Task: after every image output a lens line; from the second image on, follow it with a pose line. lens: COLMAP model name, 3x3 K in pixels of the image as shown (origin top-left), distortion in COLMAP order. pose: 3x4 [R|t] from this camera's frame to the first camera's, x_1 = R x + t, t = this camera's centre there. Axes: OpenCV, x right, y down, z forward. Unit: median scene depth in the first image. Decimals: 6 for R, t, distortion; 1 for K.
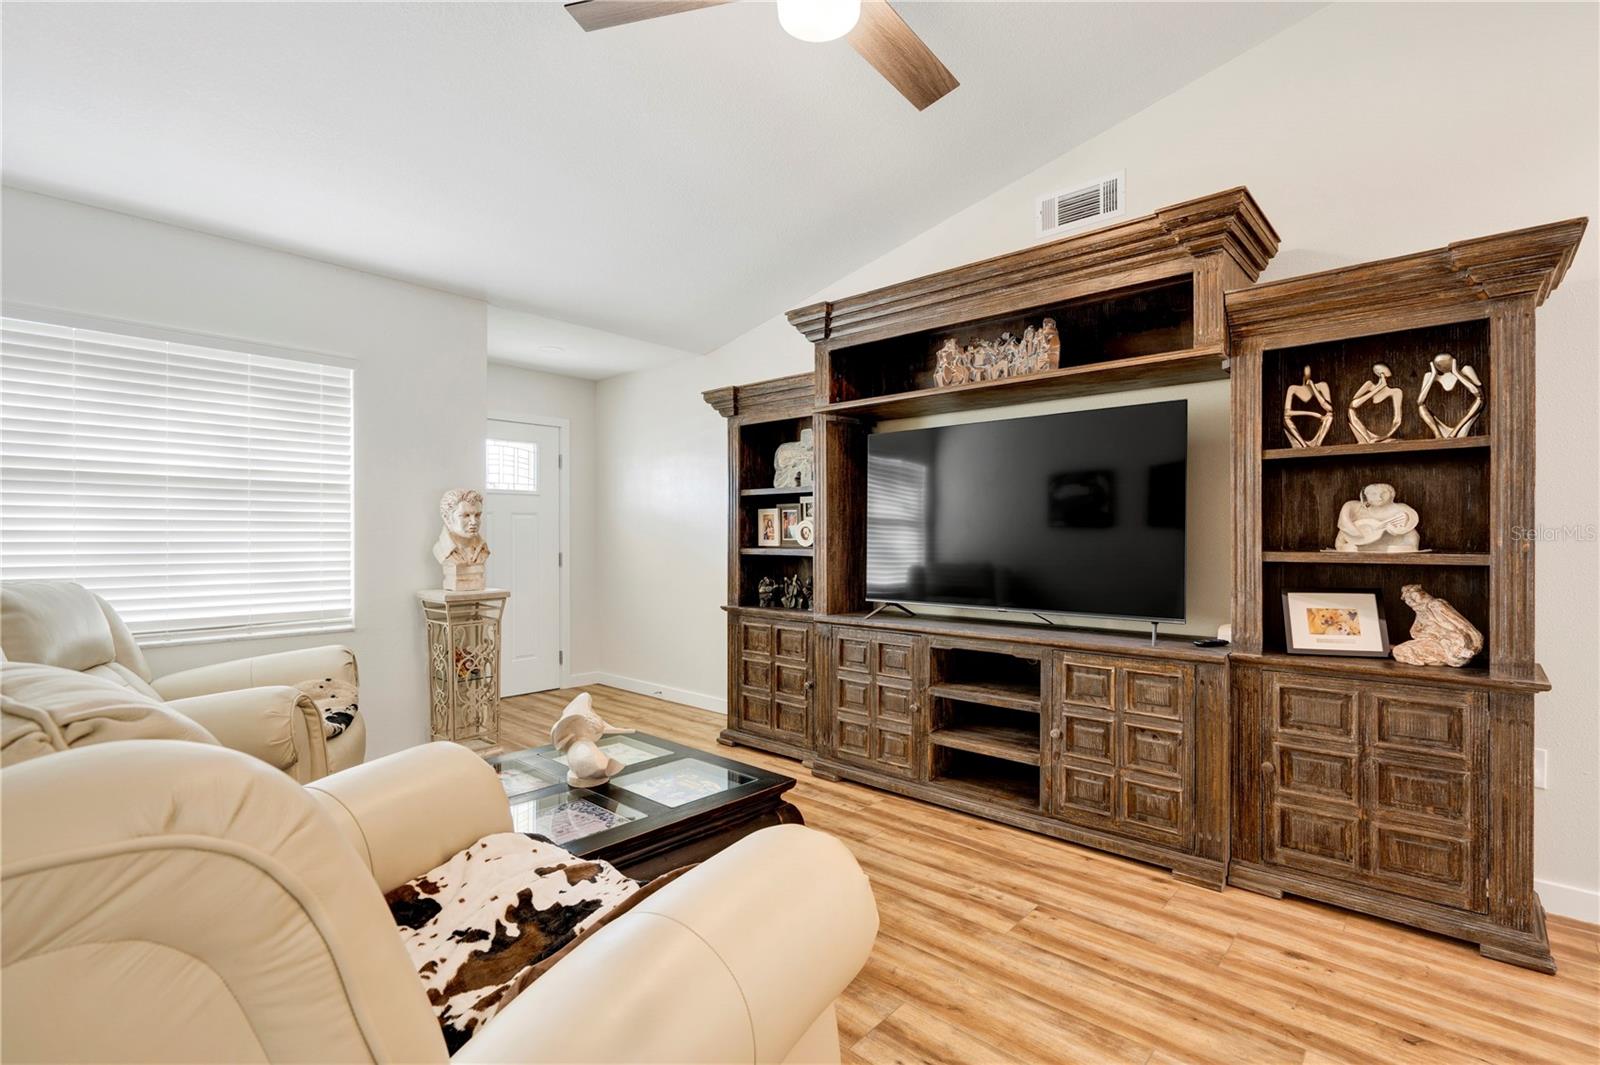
lens RADIAL K [[741.4, 0, 802.3], [0, 741.4, 536.0], [0, 0, 1]] dist [-0.000297, 0.002074]
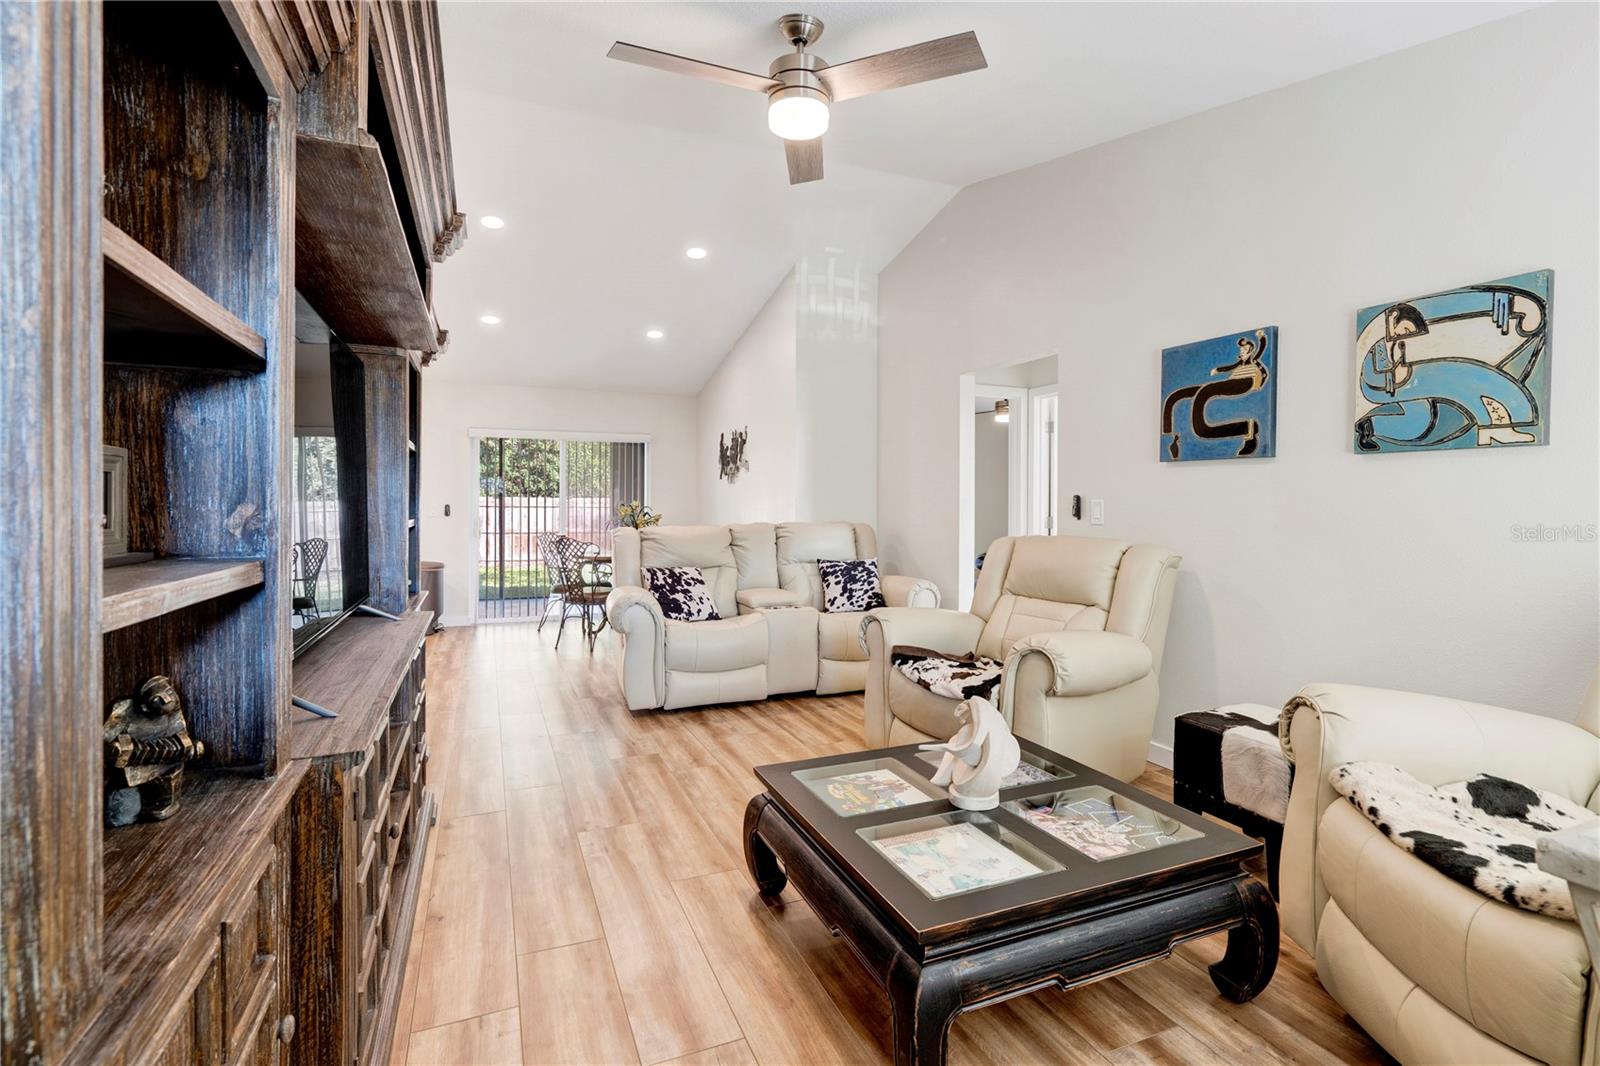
lens RADIAL K [[741.4, 0, 806.0], [0, 741.4, 518.8], [0, 0, 1]] dist [-0.000297, 0.002074]
pose [[-0.909125, -0.008745, 0.416431, -0.417973], [-0.004321, 0.999924, 0.011565, -0.000566], [-0.416500, 0.008715, -0.909094, 1.661891]]
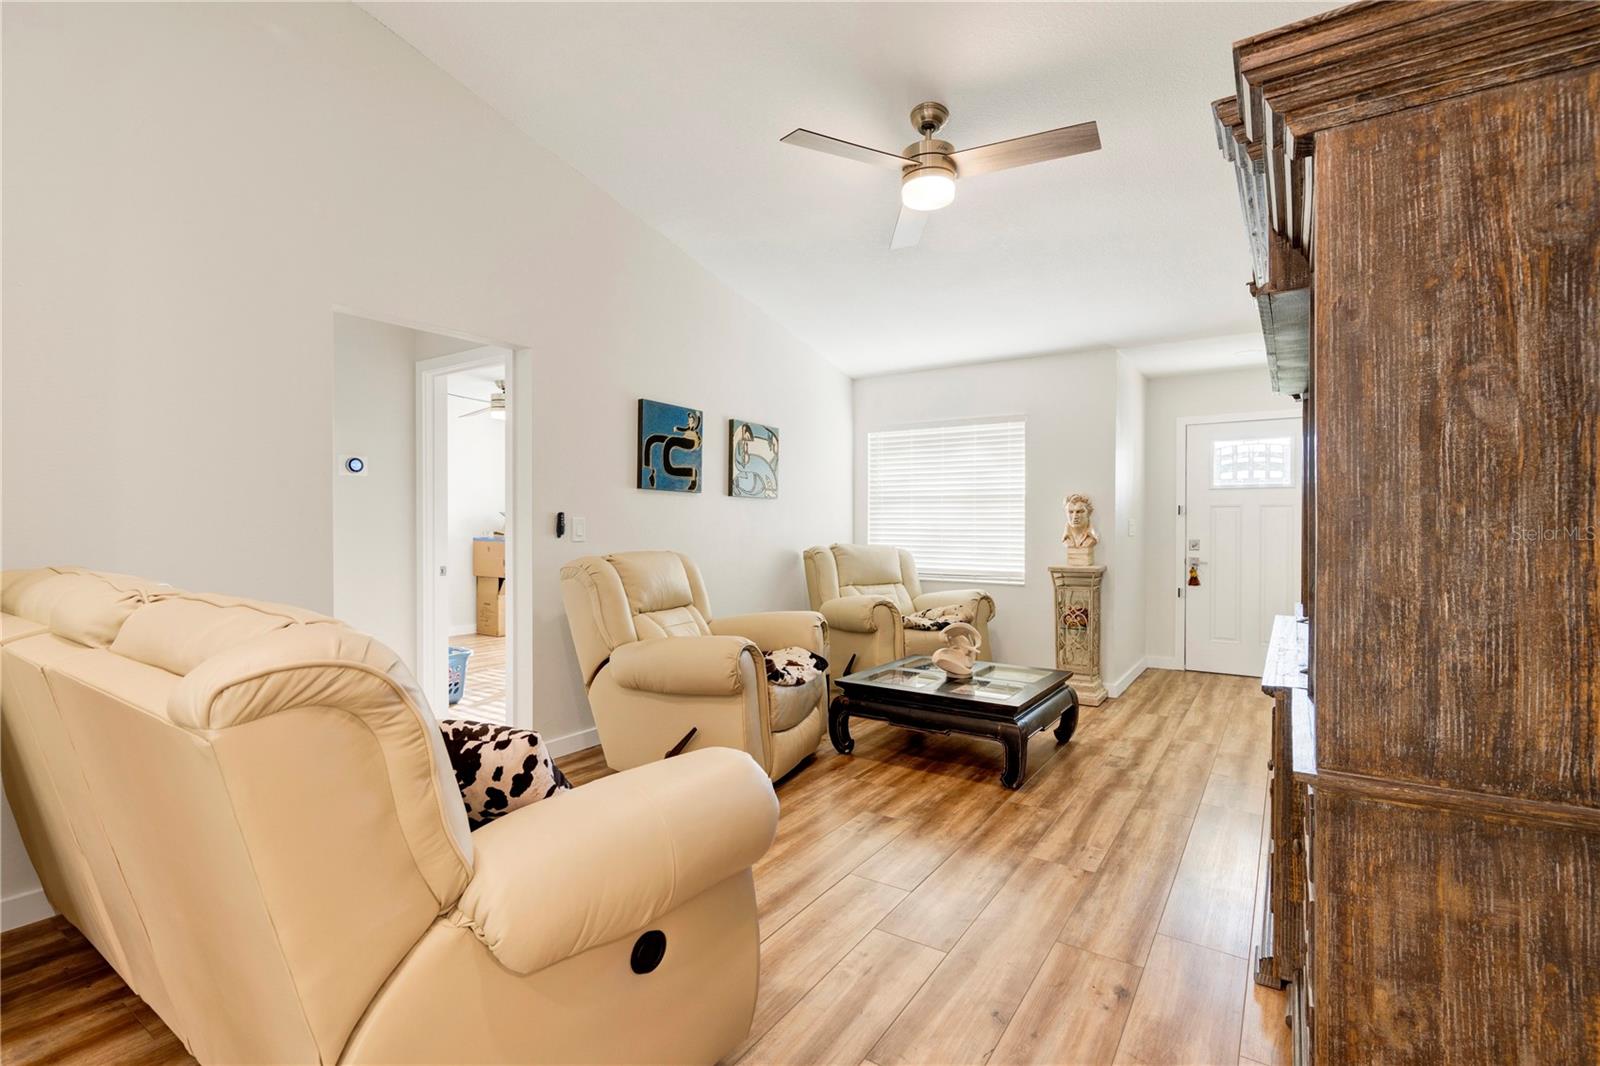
lens RADIAL K [[741.4, 0, 790.5], [0, 741.4, 534.6], [0, 0, 1]] dist [-0.000297, 0.002074]
pose [[0.134799, 0.016576, -0.990734, 1.165598], [0.002256, 0.999852, 0.017036, -0.013080], [0.990870, -0.004531, 0.134742, 0.365713]]
